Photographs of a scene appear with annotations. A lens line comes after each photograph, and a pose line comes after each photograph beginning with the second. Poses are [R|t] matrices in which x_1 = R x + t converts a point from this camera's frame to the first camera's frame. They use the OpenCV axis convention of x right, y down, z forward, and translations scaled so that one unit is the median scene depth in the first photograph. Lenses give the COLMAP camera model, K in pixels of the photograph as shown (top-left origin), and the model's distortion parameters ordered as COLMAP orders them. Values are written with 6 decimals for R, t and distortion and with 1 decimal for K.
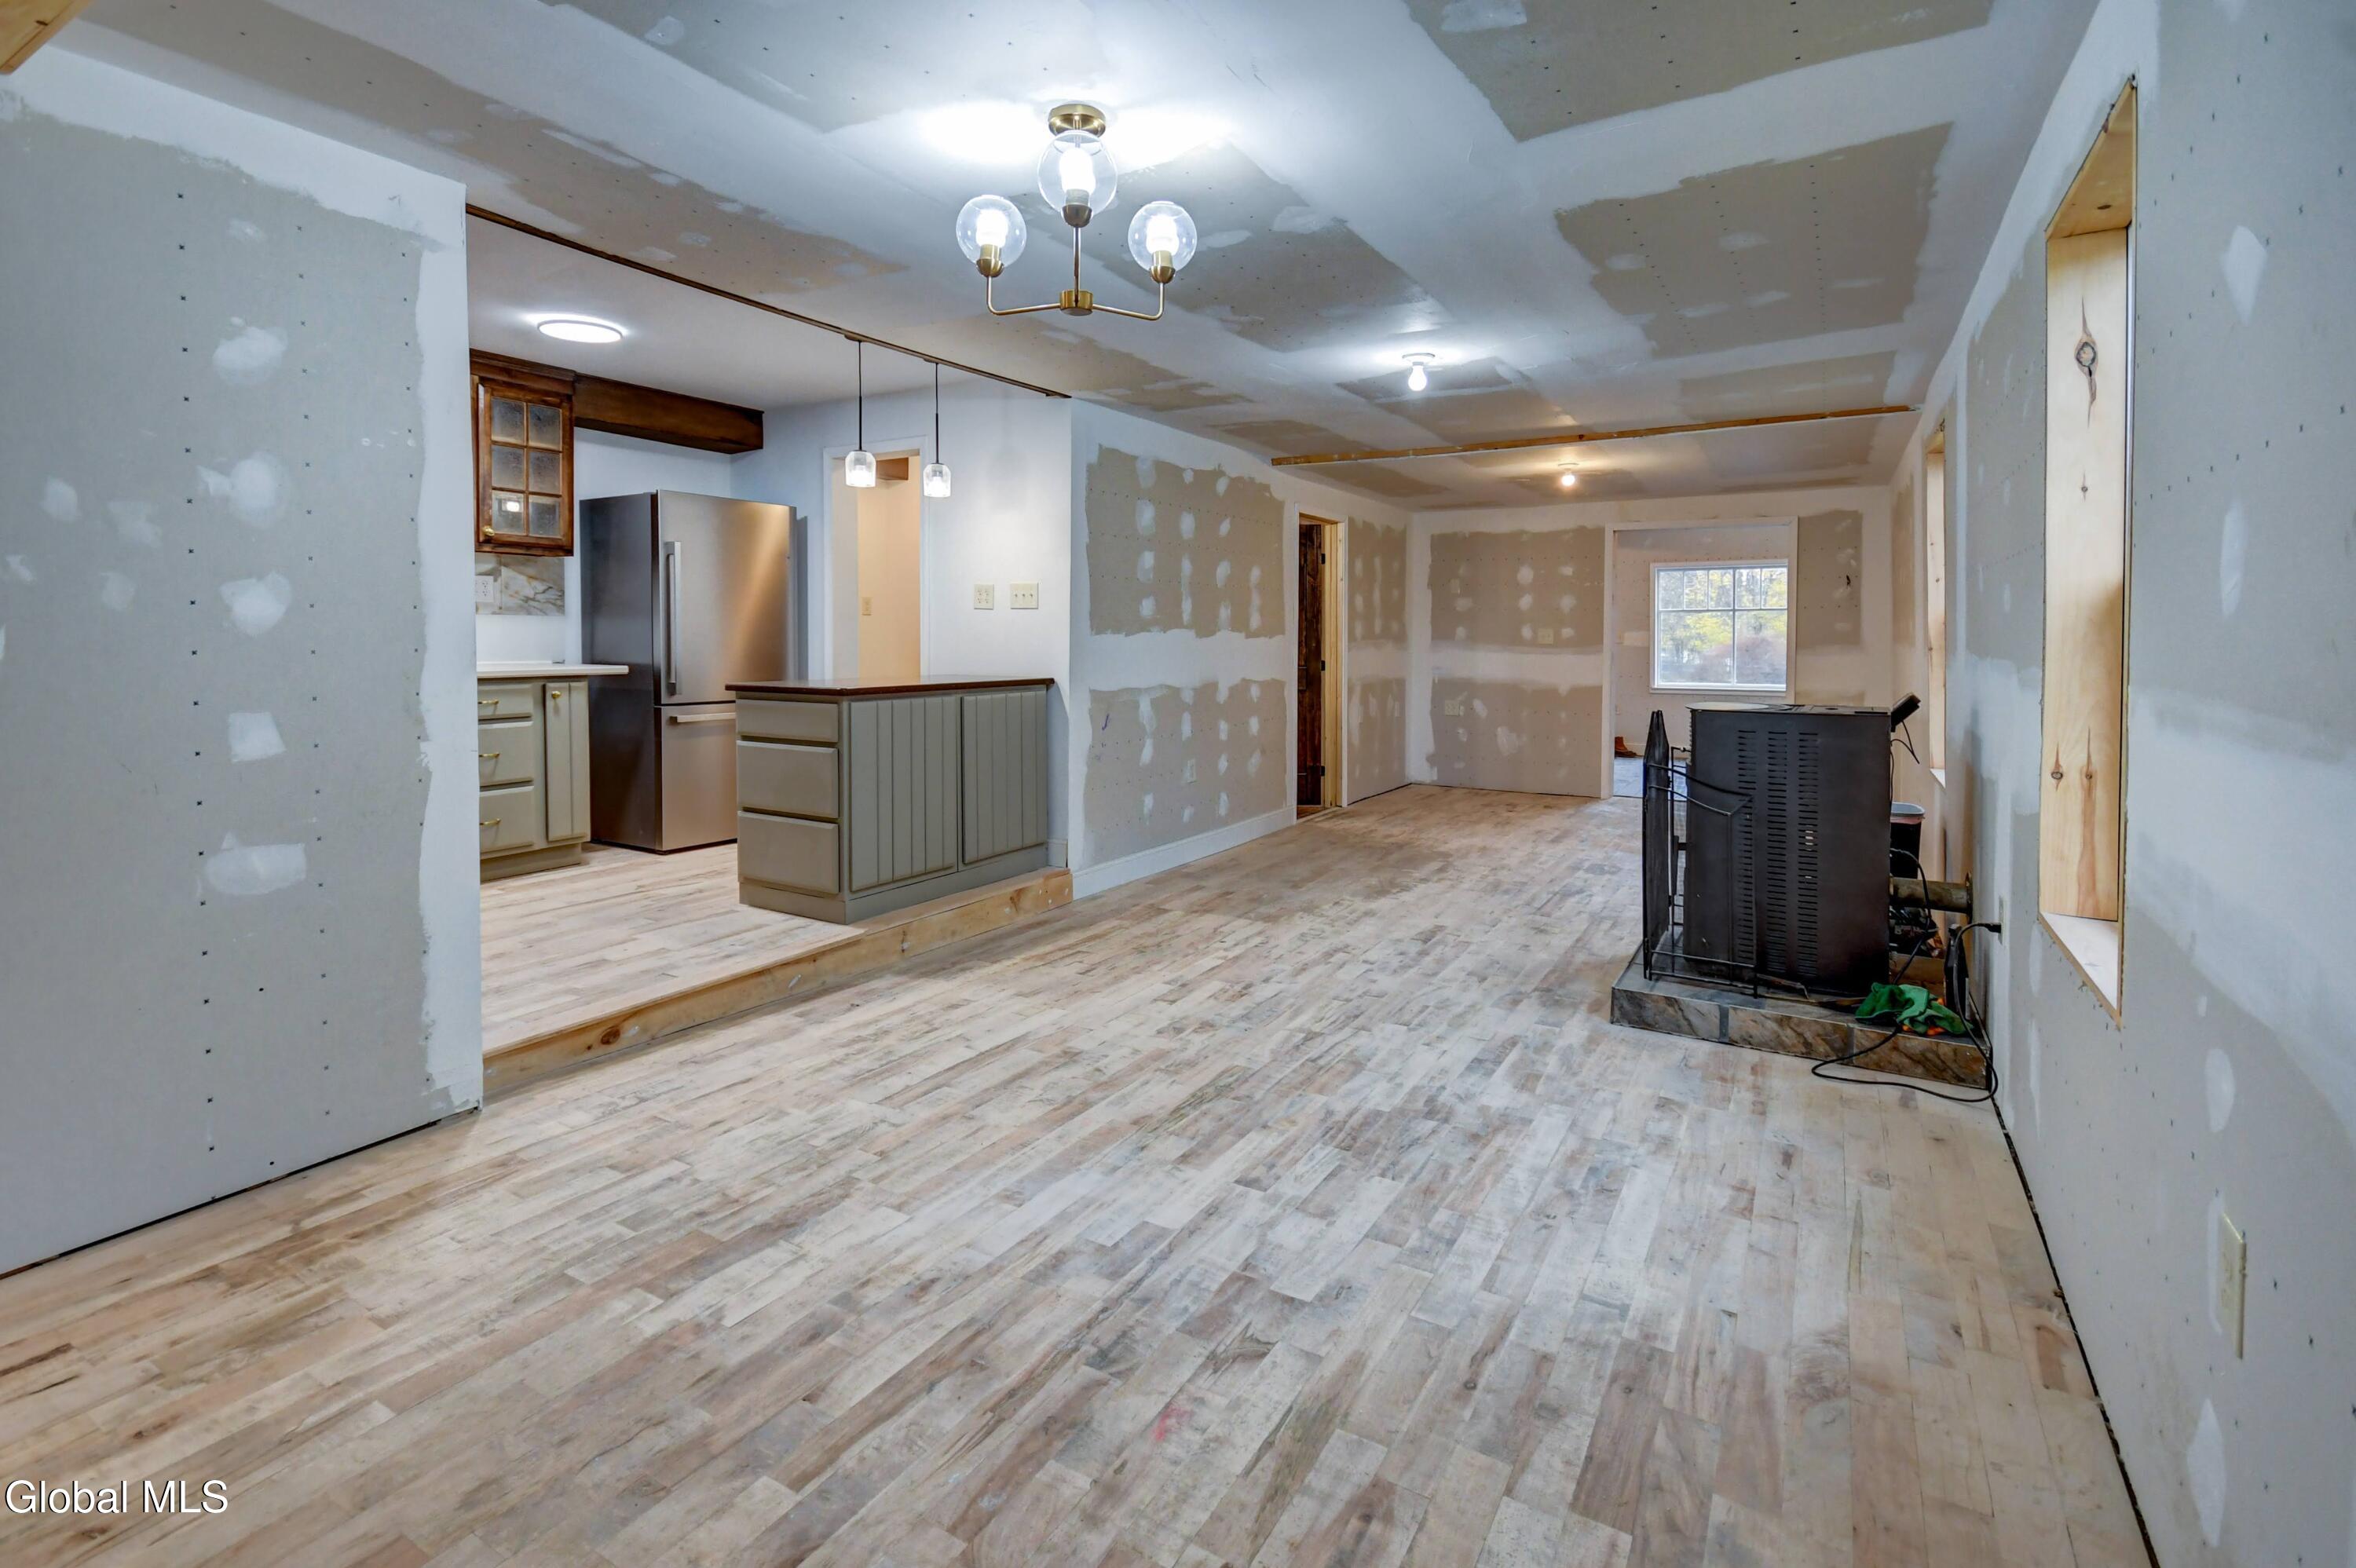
lens RADIAL K [[1087.4, 0, 1177.2], [0, 1087.4, 670.3], [0, 0, 1]] dist [0.005579, 0.001606]
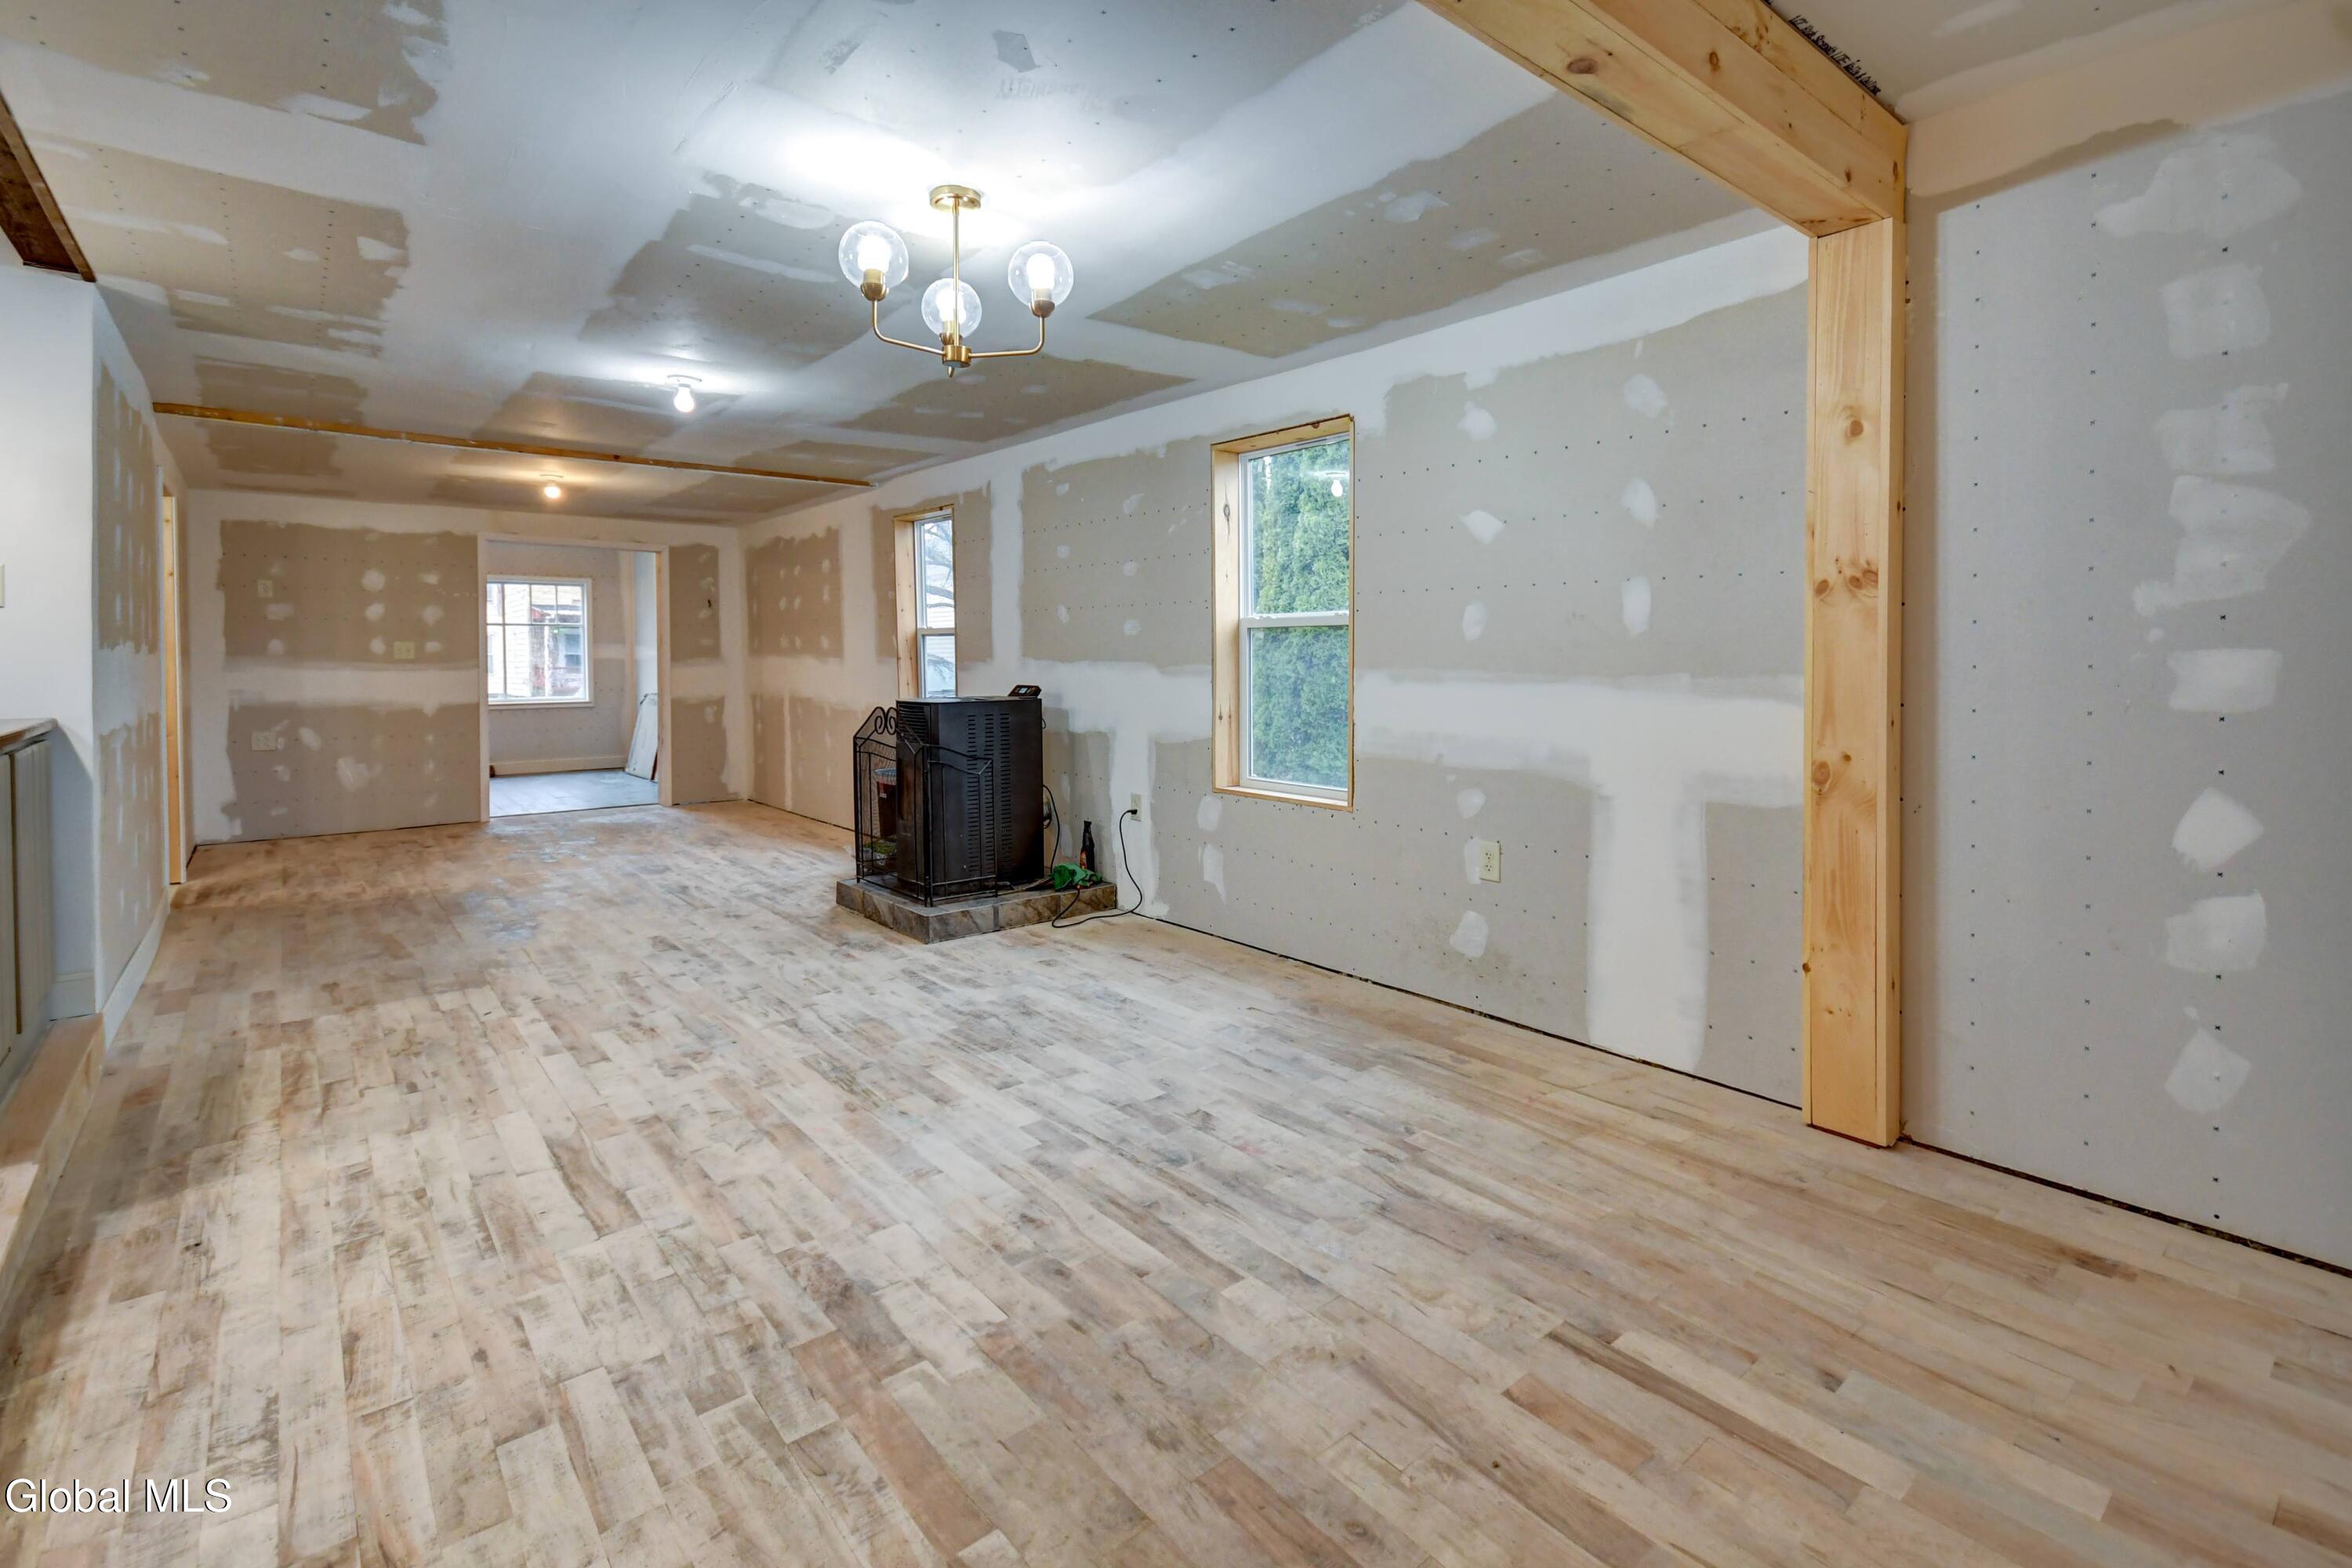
lens RADIAL K [[1085.7, 0, 1175.2], [0, 1085.7, 670.5], [0, 0, 1]] dist [0.005579, 0.001606]
pose [[0.333865, -0.019302, 0.942423, -0.901104], [0.032056, 0.999445, 0.009113, -0.009306], [-0.942076, 0.027168, 0.334299, 0.336338]]
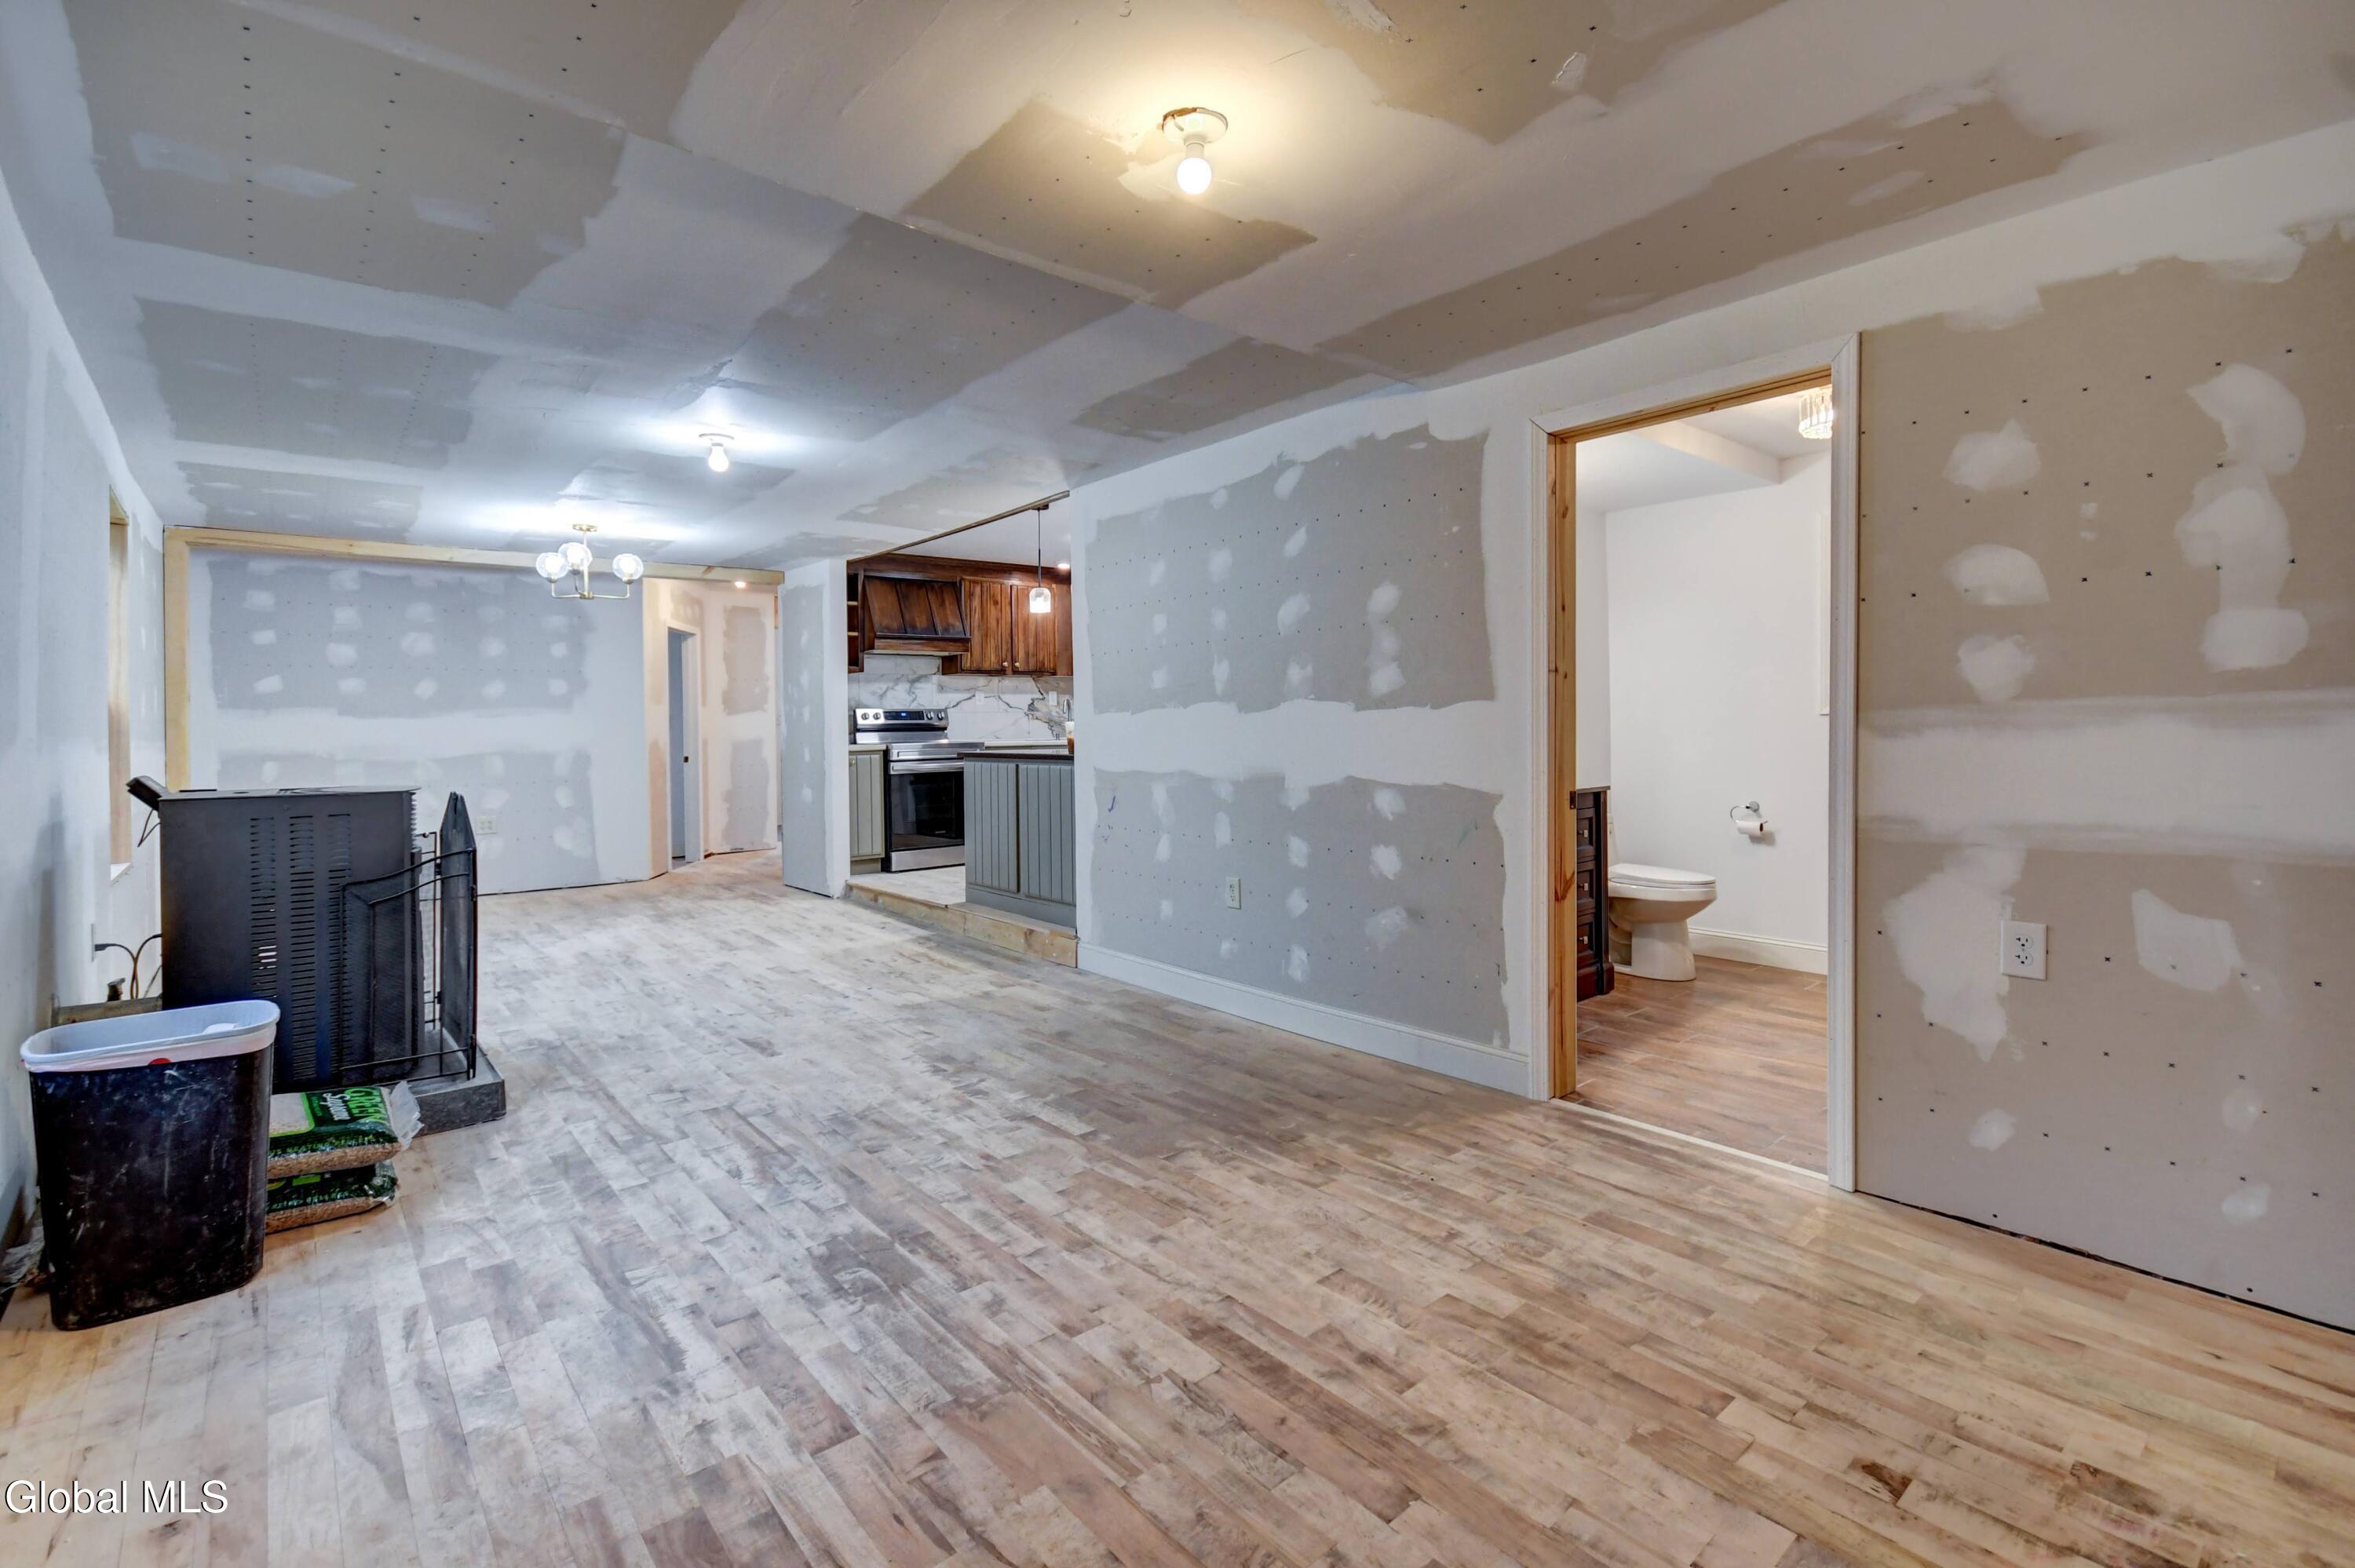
lens RADIAL K [[1037.3, 0, 1183.6], [0, 1037.3, 736.8], [0, 0, 1]] dist [0.002793, 0.000565]
pose [[-0.308439, 0.007925, -0.951211, 1.505527], [-0.019487, 0.999703, 0.014648, -0.049983], [0.951044, 0.023054, -0.308193, 2.569124]]
